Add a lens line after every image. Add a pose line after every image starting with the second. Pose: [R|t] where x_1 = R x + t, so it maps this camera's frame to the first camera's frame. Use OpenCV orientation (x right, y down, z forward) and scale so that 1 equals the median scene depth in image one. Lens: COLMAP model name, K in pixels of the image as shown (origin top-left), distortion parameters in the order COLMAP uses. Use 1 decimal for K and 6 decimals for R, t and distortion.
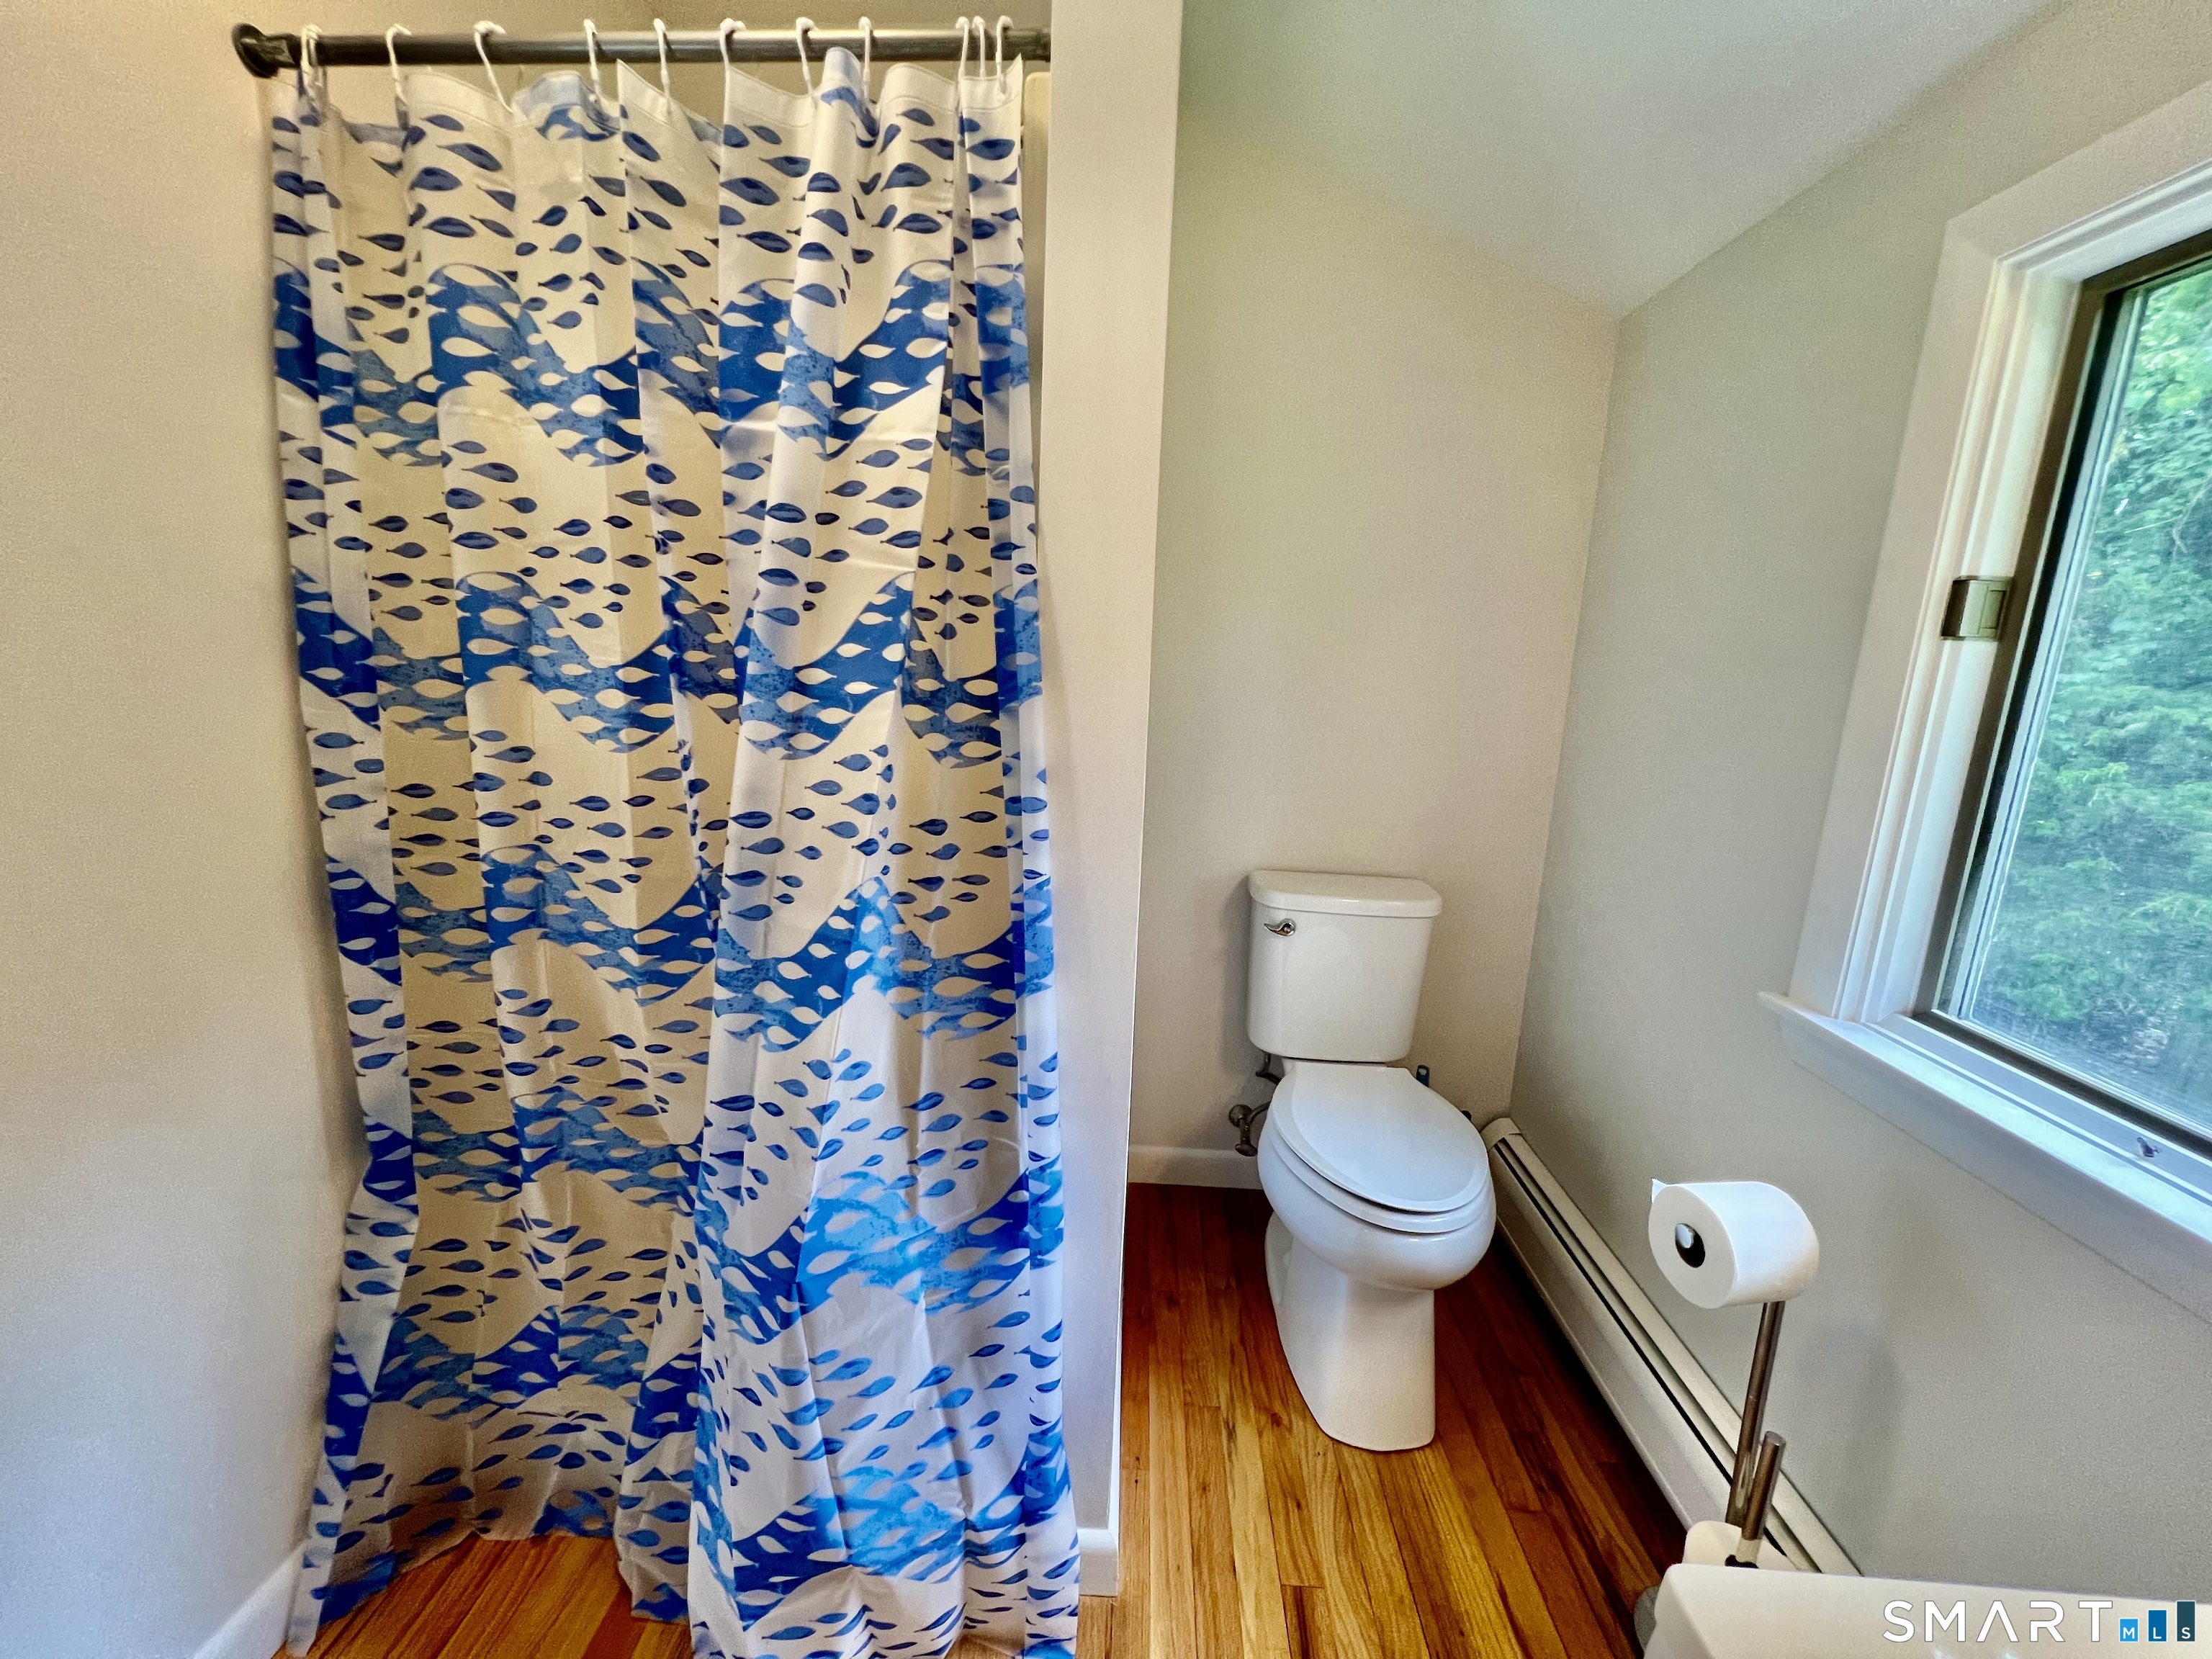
lens RADIAL K [[971.2, 0, 1099.9], [0, 971.2, 844.3], [0, 0, 1]] dist [-0.013427, -0.000006]
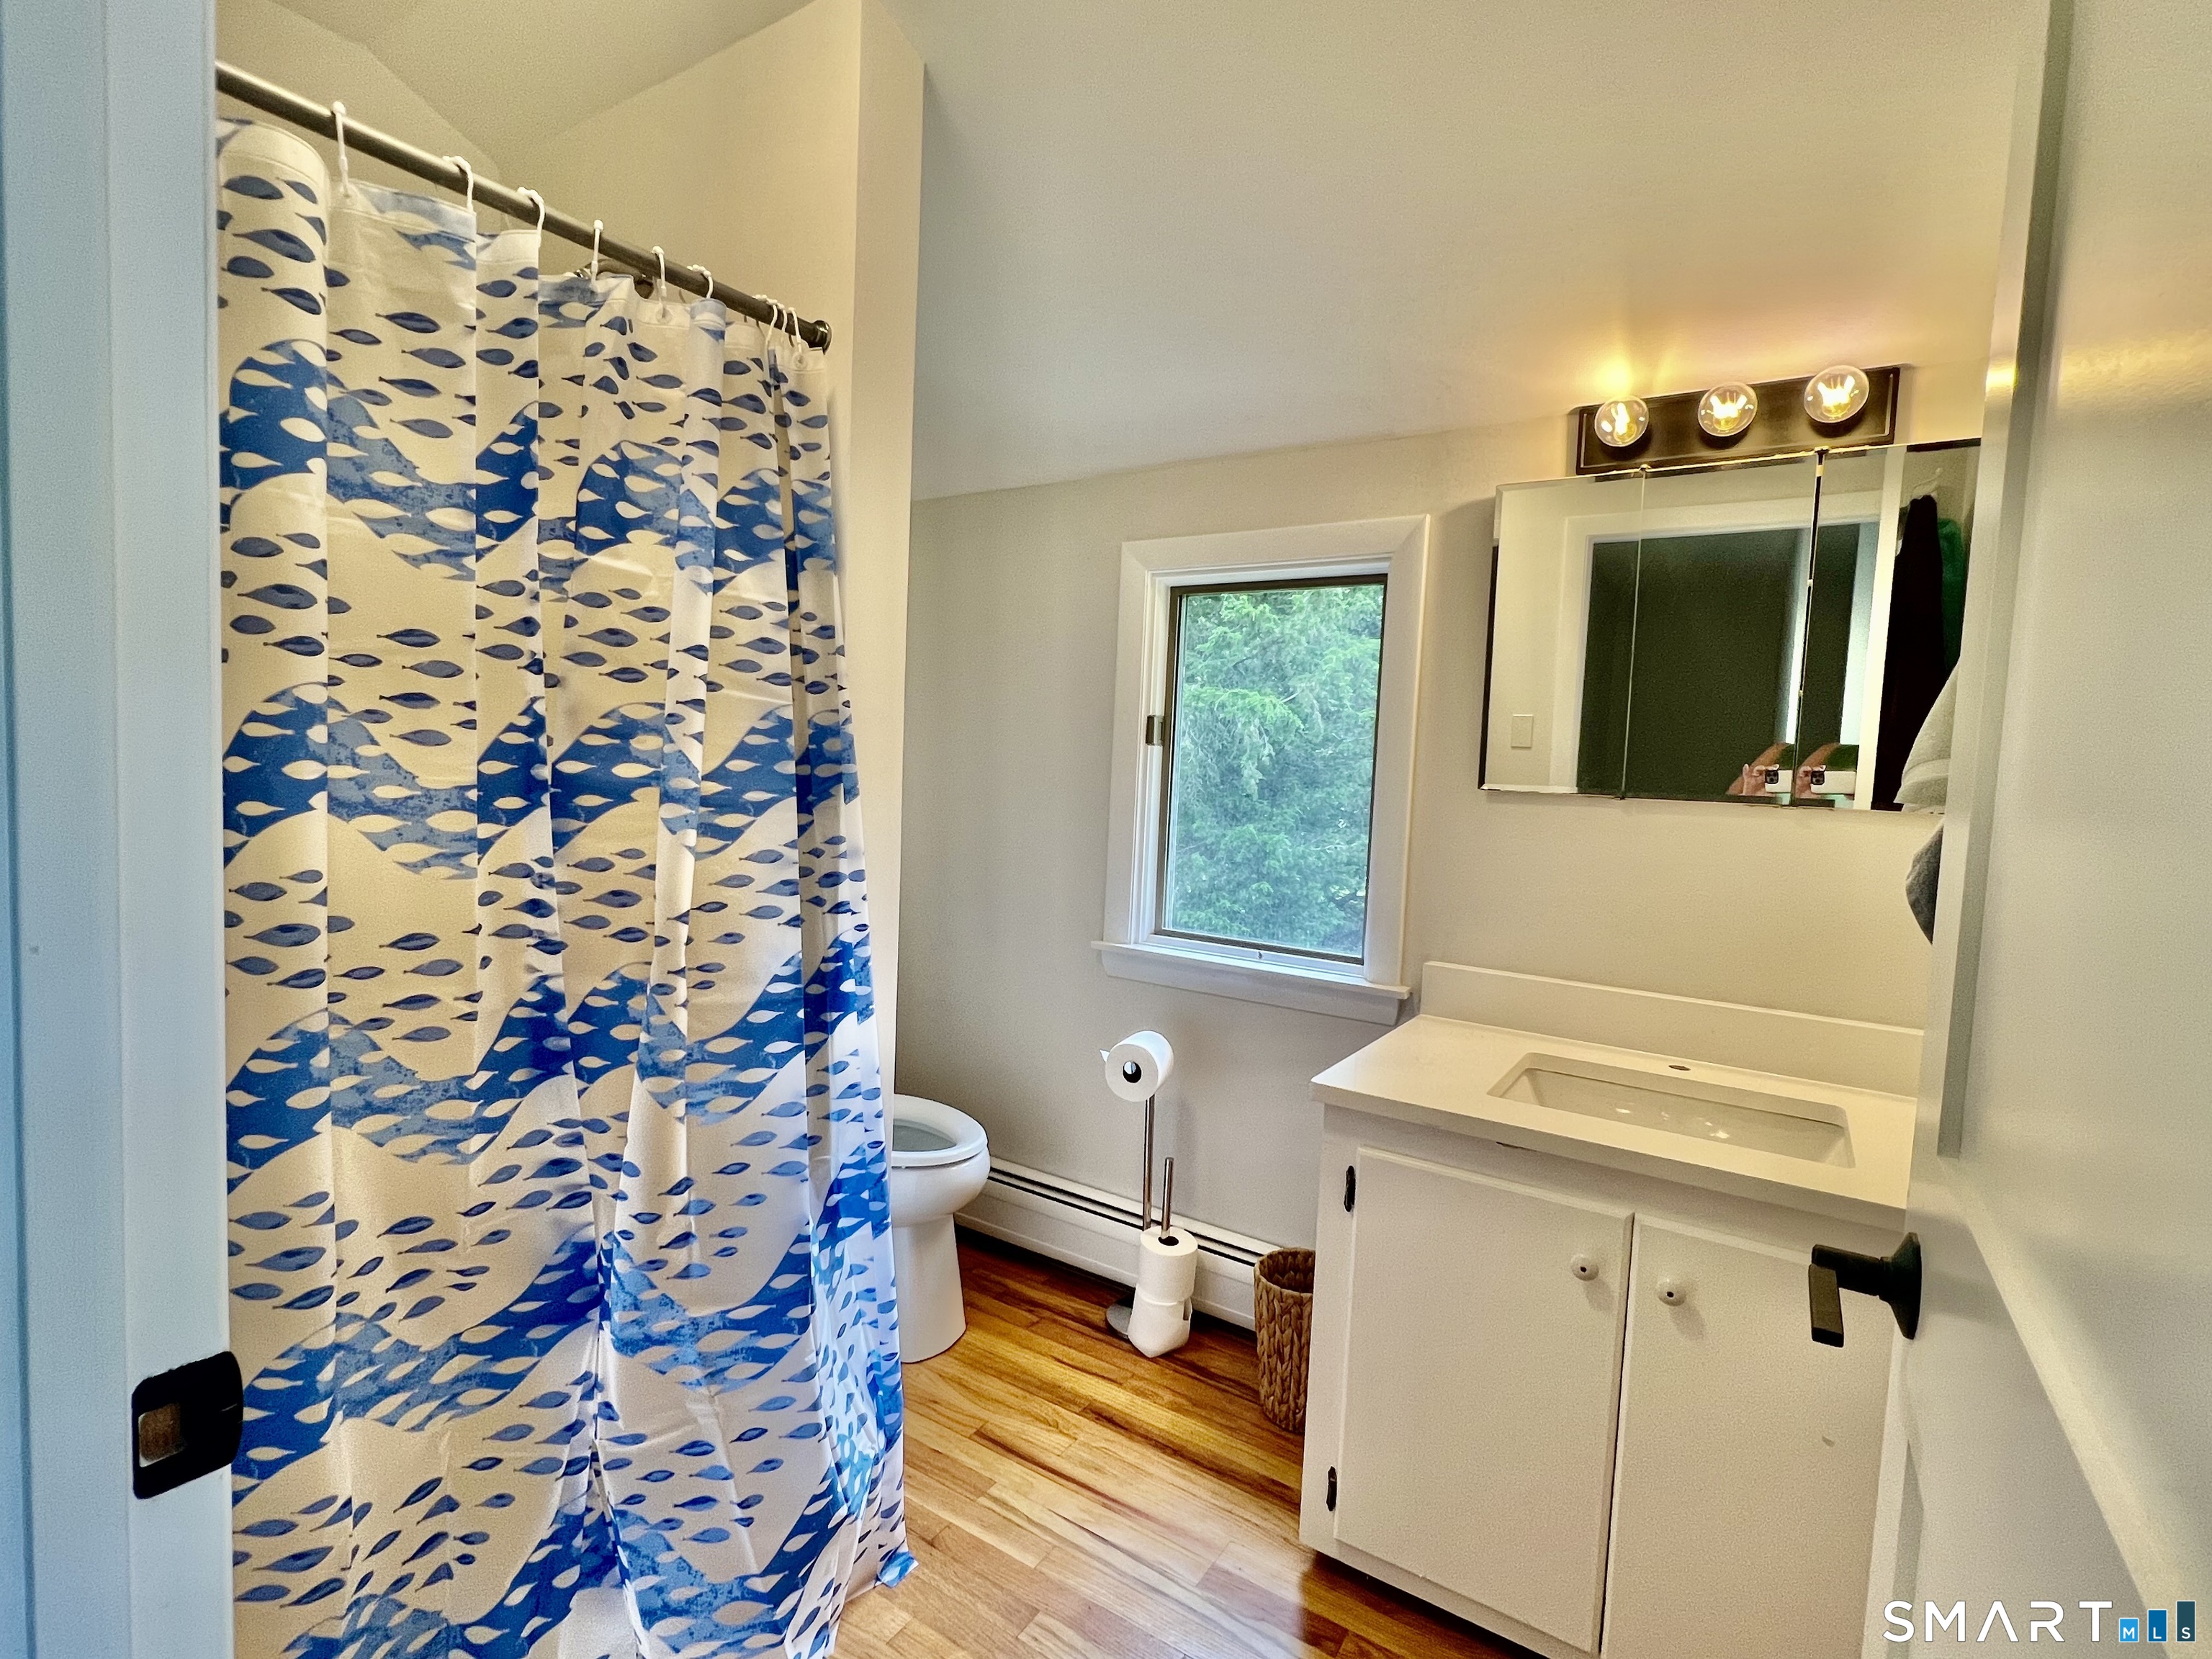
lens RADIAL K [[1063.9, 0, 1100.7], [0, 1063.9, 827.4], [0, 0, 1]] dist [0.000320, -0.001266]
pose [[0.500191, -0.075935, 0.862579, -1.161866], [0.167530, 0.985813, -0.010364, -0.033710], [-0.849555, 0.149691, 0.505815, -0.035990]]
